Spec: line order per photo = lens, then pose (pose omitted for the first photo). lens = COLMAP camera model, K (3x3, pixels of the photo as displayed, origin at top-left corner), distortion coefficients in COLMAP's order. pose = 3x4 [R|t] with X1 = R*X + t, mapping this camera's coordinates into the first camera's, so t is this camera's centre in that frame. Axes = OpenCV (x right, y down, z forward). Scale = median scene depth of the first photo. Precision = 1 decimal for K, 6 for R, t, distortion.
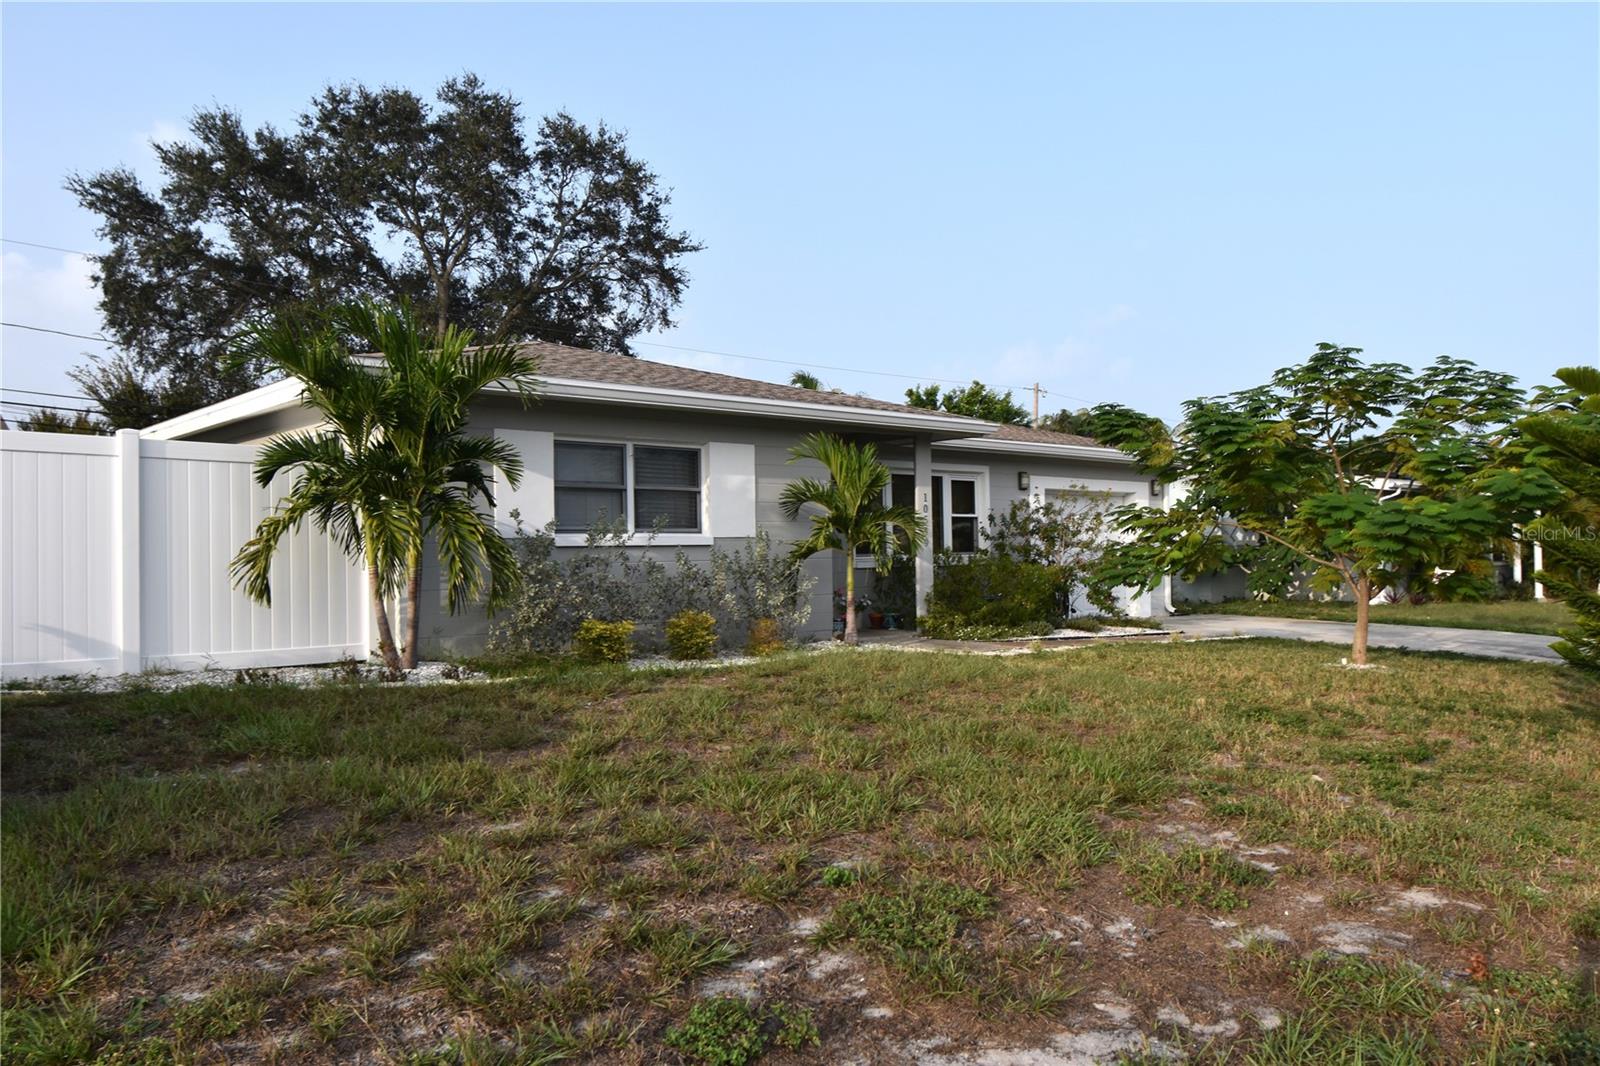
lens RADIAL K [[1180.5, 0, 808.4], [0, 1180.5, 529.6], [0, 0, 1]] dist [0.010912, -0.027067]
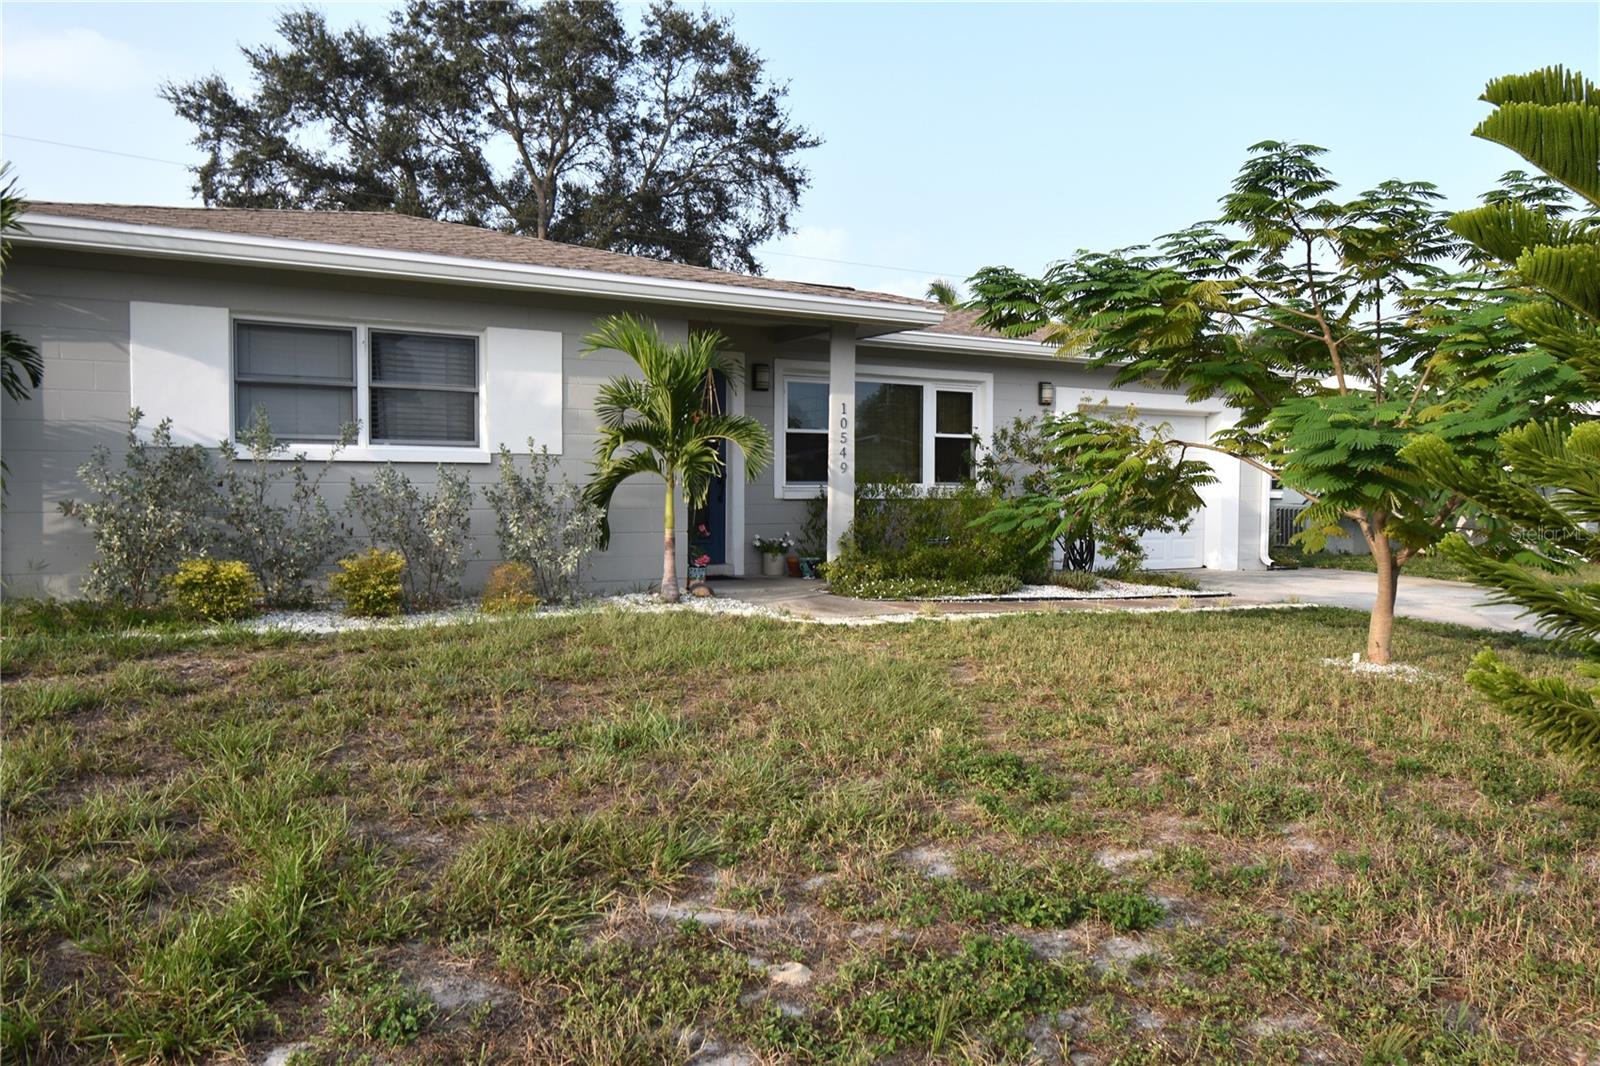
lens RADIAL K [[1180.5, 0, 790.5], [0, 1180.5, 538.5], [0, 0, 1]] dist [0.010912, -0.027067]
pose [[0.979350, 0.032497, -0.199544, 0.083704], [-0.018730, 0.997336, 0.070497, 0.001335], [0.201303, -0.065304, 0.977350, 0.091013]]
